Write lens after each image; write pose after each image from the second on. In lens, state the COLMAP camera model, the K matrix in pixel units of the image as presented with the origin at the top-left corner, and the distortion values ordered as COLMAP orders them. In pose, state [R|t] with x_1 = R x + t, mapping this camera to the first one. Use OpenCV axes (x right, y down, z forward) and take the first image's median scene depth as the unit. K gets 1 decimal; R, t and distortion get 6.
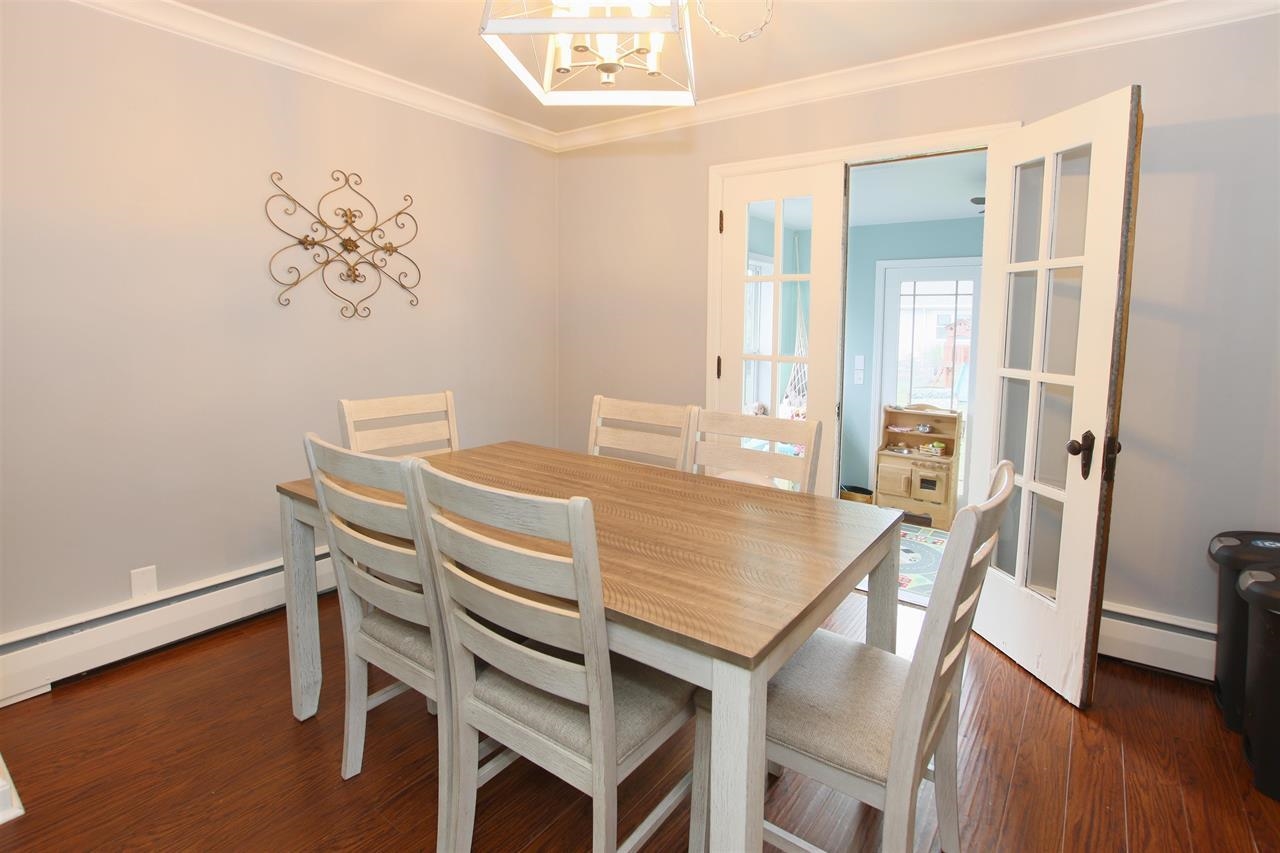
lens RADIAL K [[611.8, 0, 711.7], [0, 611.8, 372.6], [0, 0, 1]] dist [-0.038745, -0.000017]
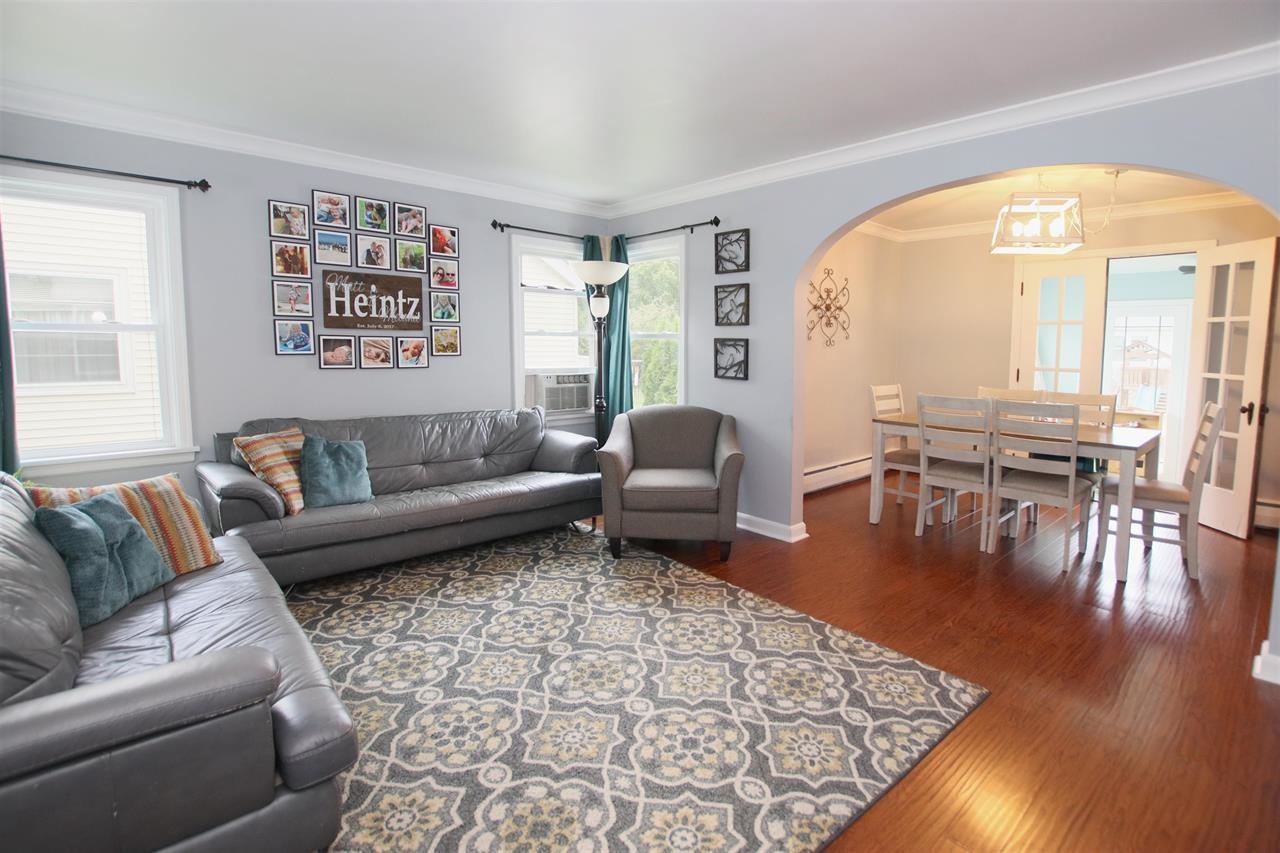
lens RADIAL K [[604.8, 0, 756.2], [0, 604.8, 398.1], [0, 0, 1]] dist [-0.042228, 0.000005]
pose [[0.986987, 0.009168, -0.160537, -0.584631], [-0.008287, 0.999947, 0.006158, 0.069638], [0.160585, -0.004747, 0.987011, -1.011895]]
